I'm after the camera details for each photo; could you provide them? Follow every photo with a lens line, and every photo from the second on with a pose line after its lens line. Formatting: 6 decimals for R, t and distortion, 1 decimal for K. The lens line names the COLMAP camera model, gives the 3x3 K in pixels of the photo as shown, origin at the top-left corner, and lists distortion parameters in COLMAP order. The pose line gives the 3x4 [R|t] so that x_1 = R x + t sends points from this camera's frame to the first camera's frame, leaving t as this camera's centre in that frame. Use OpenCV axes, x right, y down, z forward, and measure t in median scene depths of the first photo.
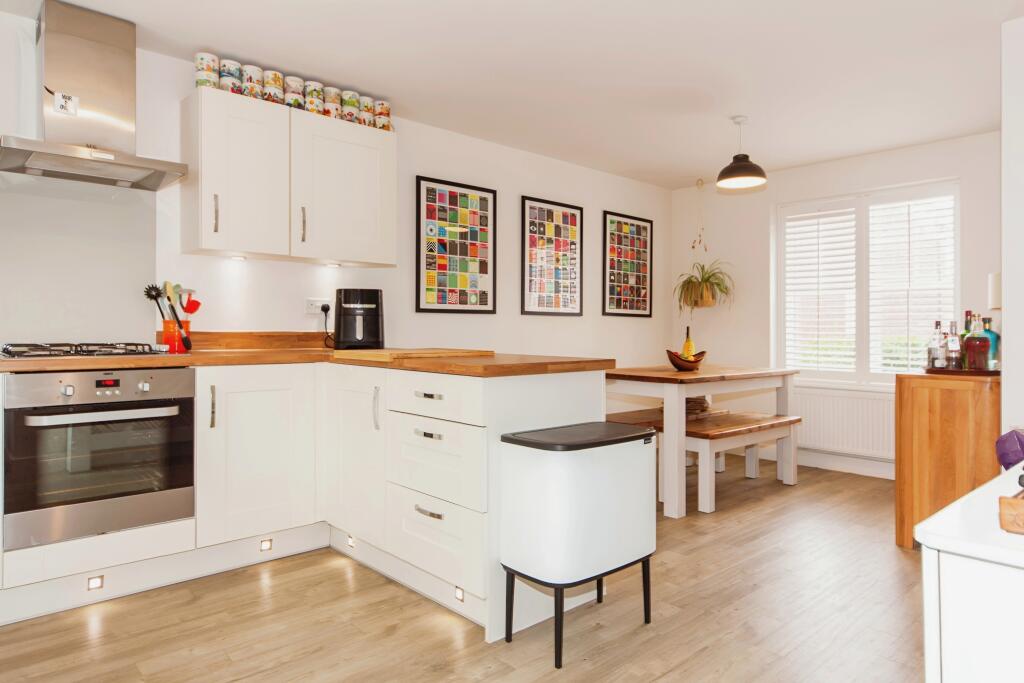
lens RADIAL K [[649.2, 0, 513.5], [0, 649.2, 339.4], [0, 0, 1]] dist [-0.006329, -0.000799]
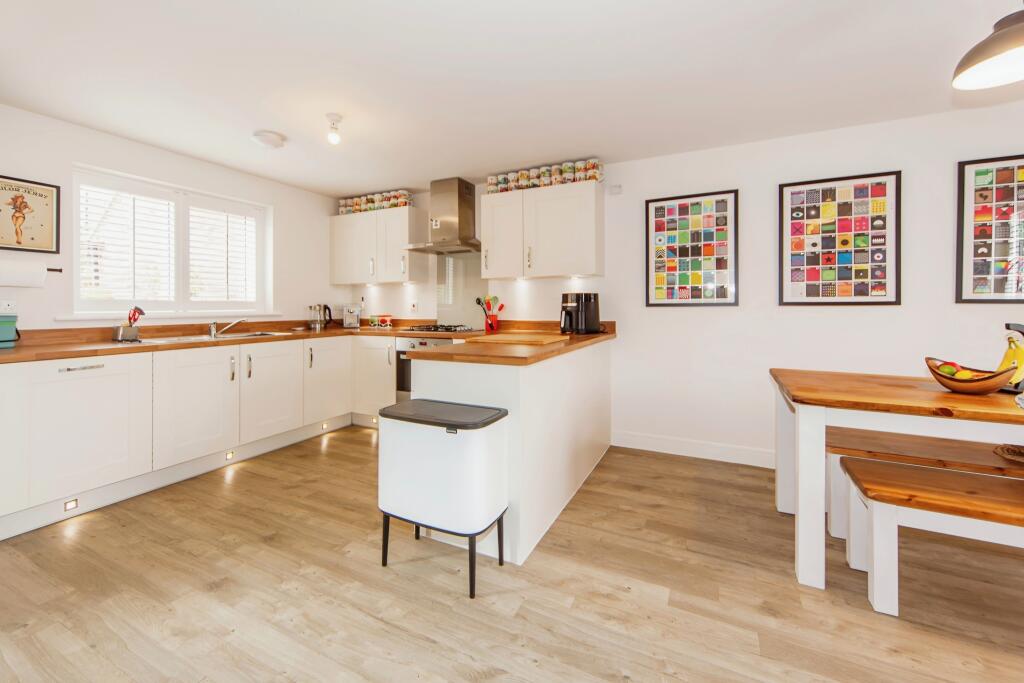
lens RADIAL K [[406.7, 0, 515.8], [0, 406.7, 311.4], [0, 0, 1]] dist [0.000076, -0.000340]
pose [[0.364491, -0.012747, -0.931120, 0.481383], [-0.017765, 0.999629, -0.020639, -0.011500], [0.931038, 0.024064, 0.364129, 0.452756]]
